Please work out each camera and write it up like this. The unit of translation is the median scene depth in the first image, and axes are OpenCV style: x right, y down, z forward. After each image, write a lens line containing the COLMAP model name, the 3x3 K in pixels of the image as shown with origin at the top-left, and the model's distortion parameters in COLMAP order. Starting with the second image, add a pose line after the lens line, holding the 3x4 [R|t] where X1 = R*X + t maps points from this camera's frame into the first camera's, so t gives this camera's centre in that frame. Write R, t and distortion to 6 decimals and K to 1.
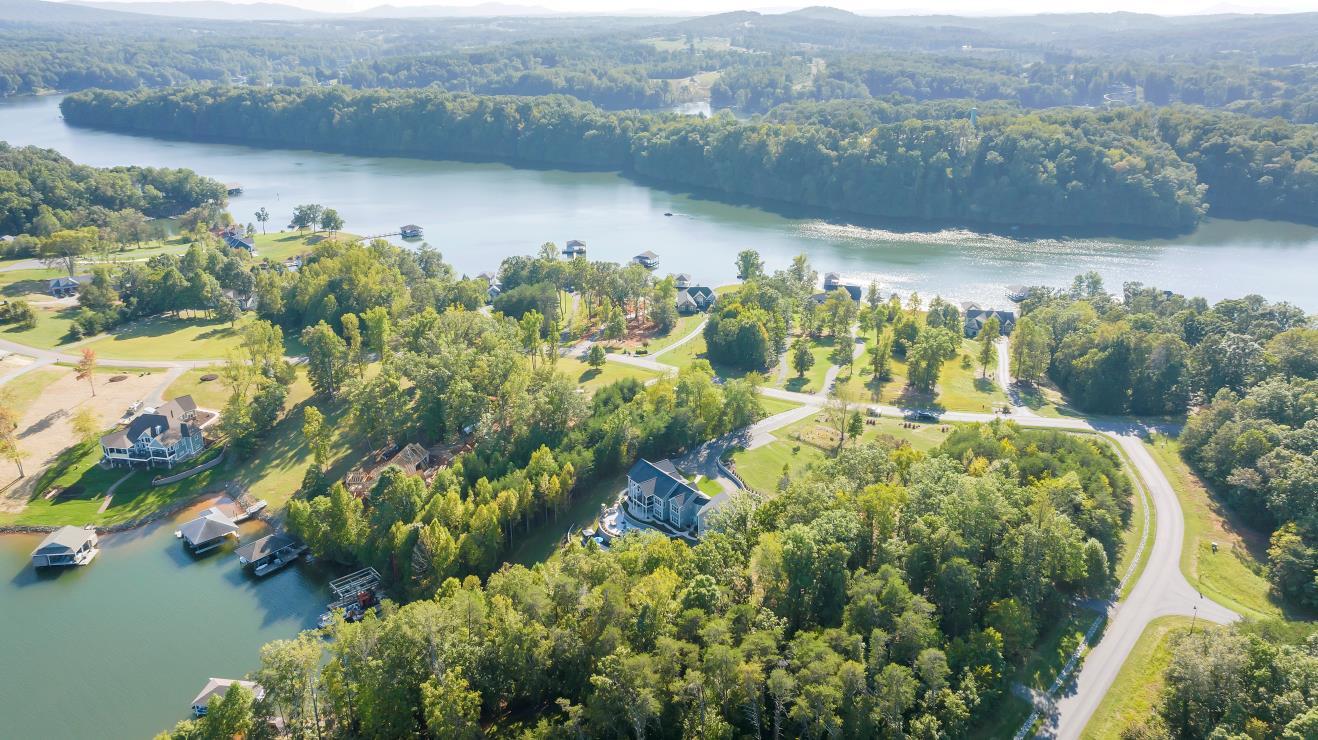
lens RADIAL K [[940.4, 0, 659.0], [0, 940.4, 370.0], [0, 0, 1]] dist [-0.051622, 0.057310]
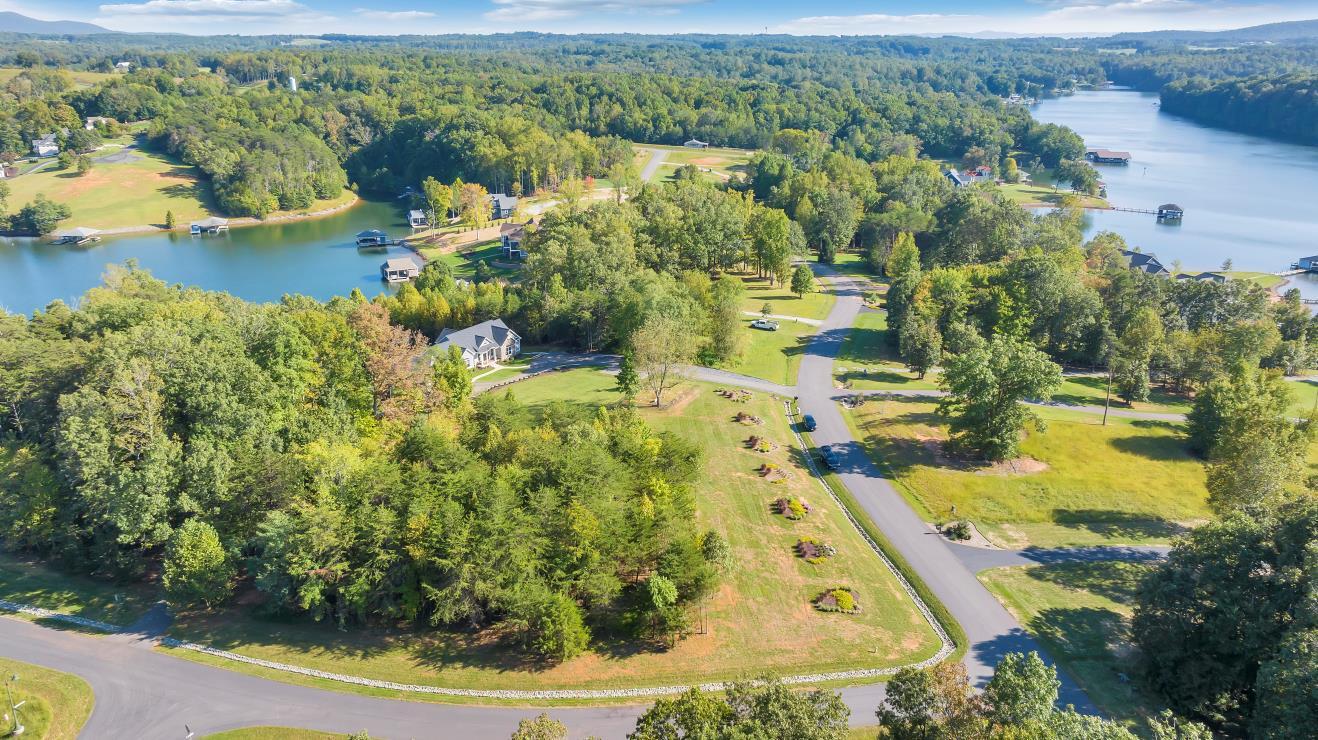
lens RADIAL K [[940.4, 0, 659.0], [0, 940.4, 370.0], [0, 0, 1]] dist [-0.051622, 0.057310]
pose [[0.346672, 0.311300, -0.884823, 0.224461], [-0.337114, 0.921642, 0.192173, -0.020987], [0.875313, 0.231665, 0.424451, 0.219102]]
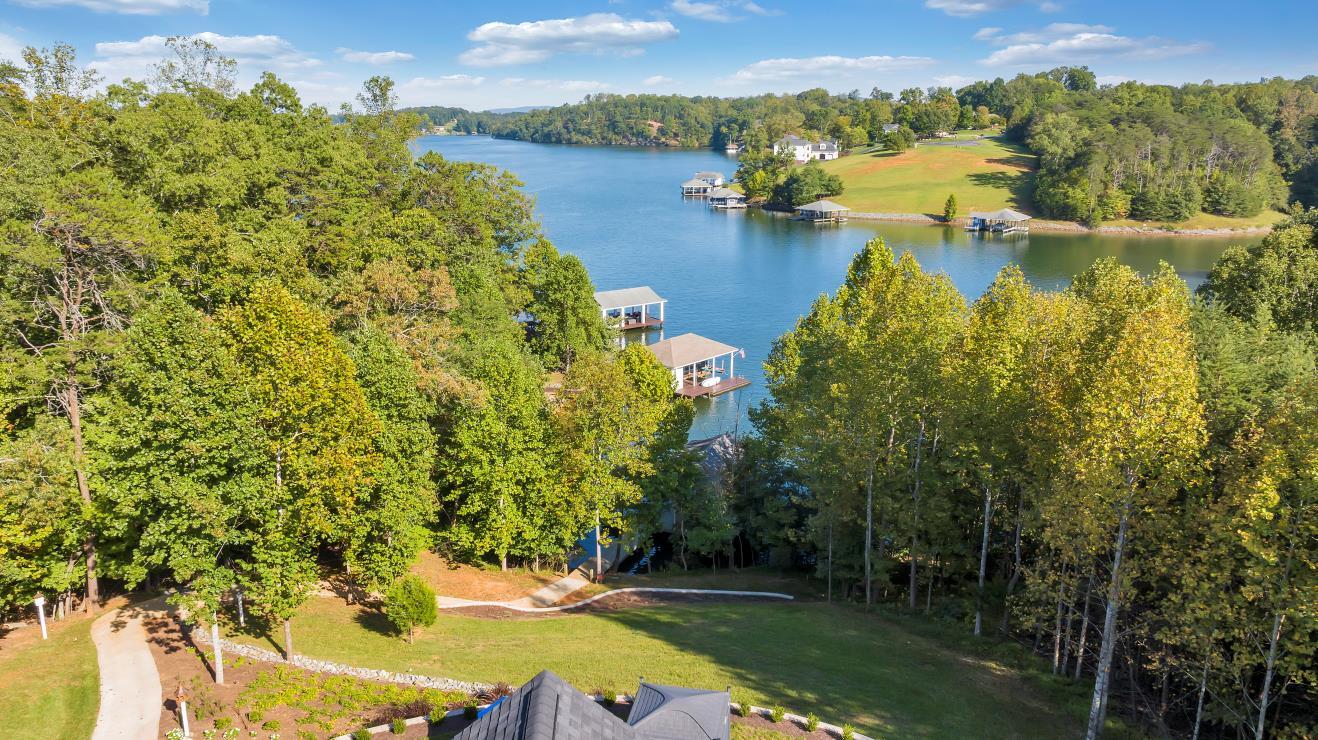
lens RADIAL K [[940.4, 0, 659.0], [0, 940.4, 370.0], [0, 0, 1]] dist [-0.051622, 0.057310]
pose [[-0.578224, 0.202965, -0.790229, 0.004828], [-0.295819, 0.850501, 0.434901, 0.023065], [0.760360, 0.485235, -0.431739, 0.273753]]
